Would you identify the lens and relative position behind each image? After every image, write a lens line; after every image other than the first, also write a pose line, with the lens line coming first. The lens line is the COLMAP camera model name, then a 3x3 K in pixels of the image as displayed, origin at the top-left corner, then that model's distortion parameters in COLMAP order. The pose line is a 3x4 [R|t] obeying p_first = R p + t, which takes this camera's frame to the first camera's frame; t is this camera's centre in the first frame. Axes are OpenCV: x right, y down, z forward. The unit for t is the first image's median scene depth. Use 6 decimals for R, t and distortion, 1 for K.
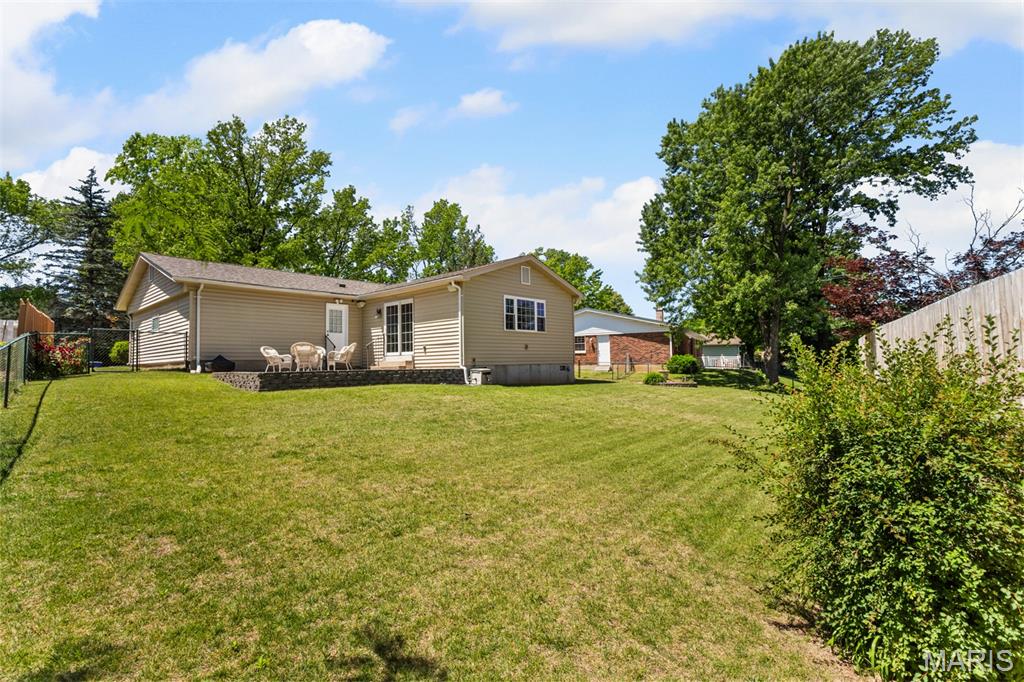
lens RADIAL K [[451.8, 0, 525.2], [0, 451.8, 337.7], [0, 0, 1]] dist [0.000820, 0.006687]
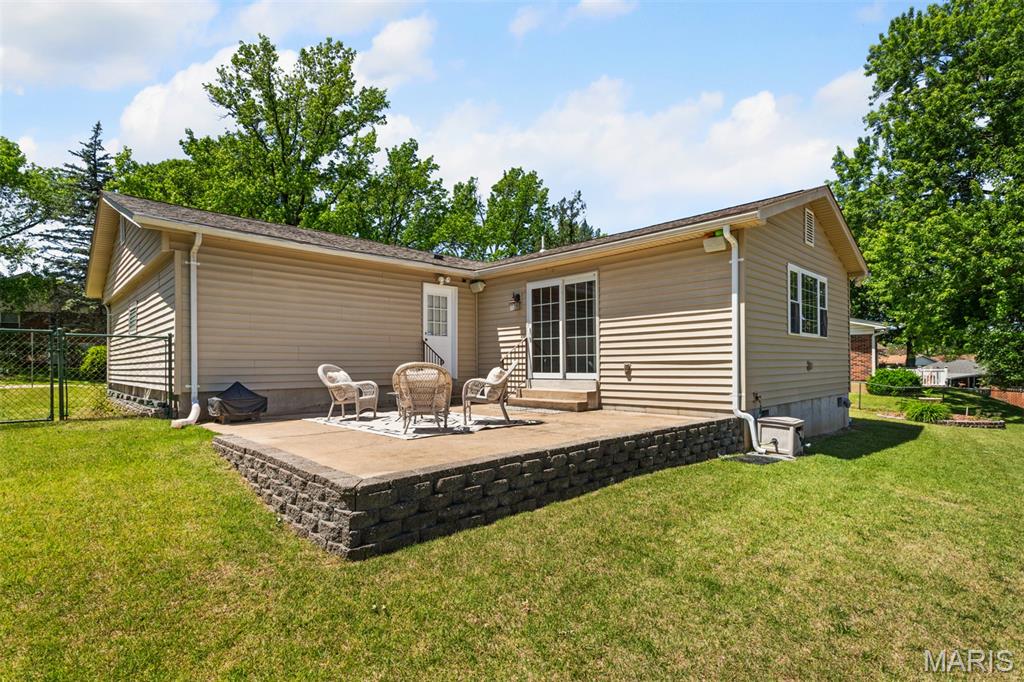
lens RADIAL K [[472.1, 0, 542.0], [0, 472.1, 363.4], [0, 0, 1]] dist [-0.002719, -0.000376]
pose [[0.998908, 0.009855, -0.045675, -0.139869], [-0.007439, 0.998580, 0.052759, -0.004773], [0.046130, -0.052361, 0.997562, 0.220569]]
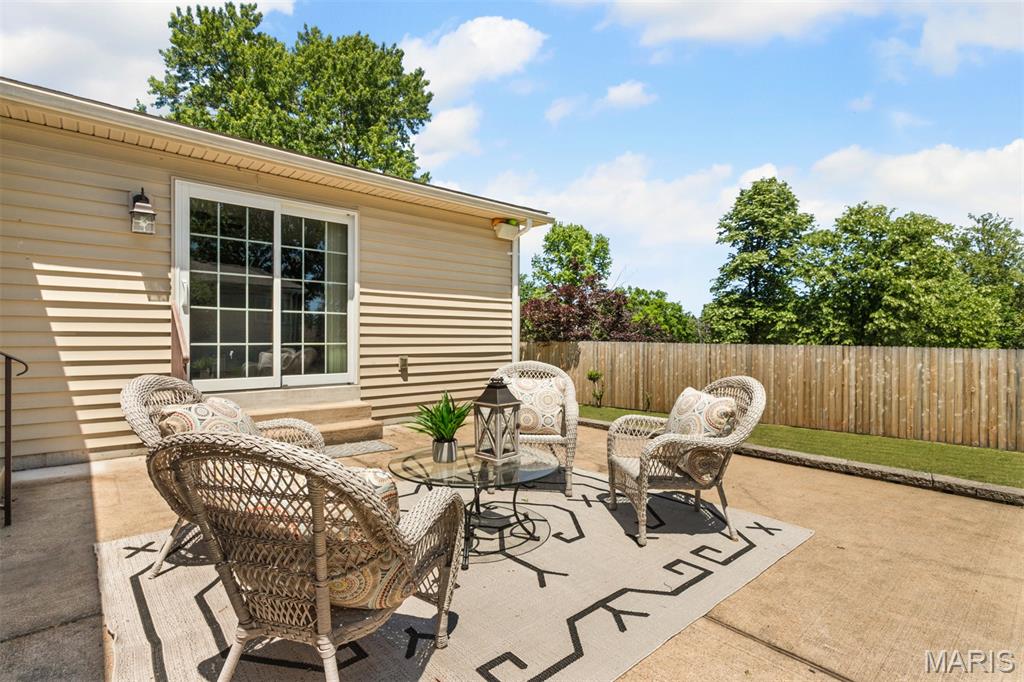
lens RADIAL K [[451.8, 0, 525.2], [0, 451.8, 337.7], [0, 0, 1]] dist [0.000820, 0.006687]
pose [[0.201362, 0.025159, 0.979194, -0.269239], [-0.061175, 0.998042, -0.013063, 0.000529], [-0.977605, -0.057272, 0.202507, 0.398918]]
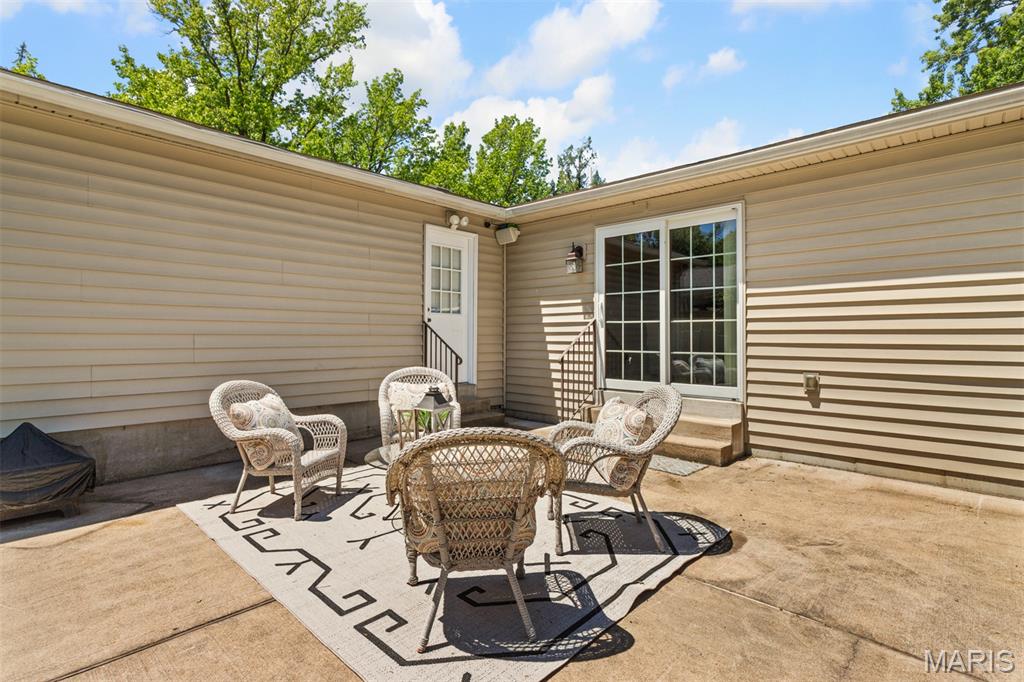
lens RADIAL K [[499.4, 0, 500.6], [0, 499.4, 339.6], [0, 0, 1]] dist [0.000901, 0.000338]
pose [[0.995394, 0.028737, -0.091455, -0.181969], [-0.023005, 0.997740, 0.063128, -0.008589], [0.093063, -0.060734, 0.993806, 0.329163]]
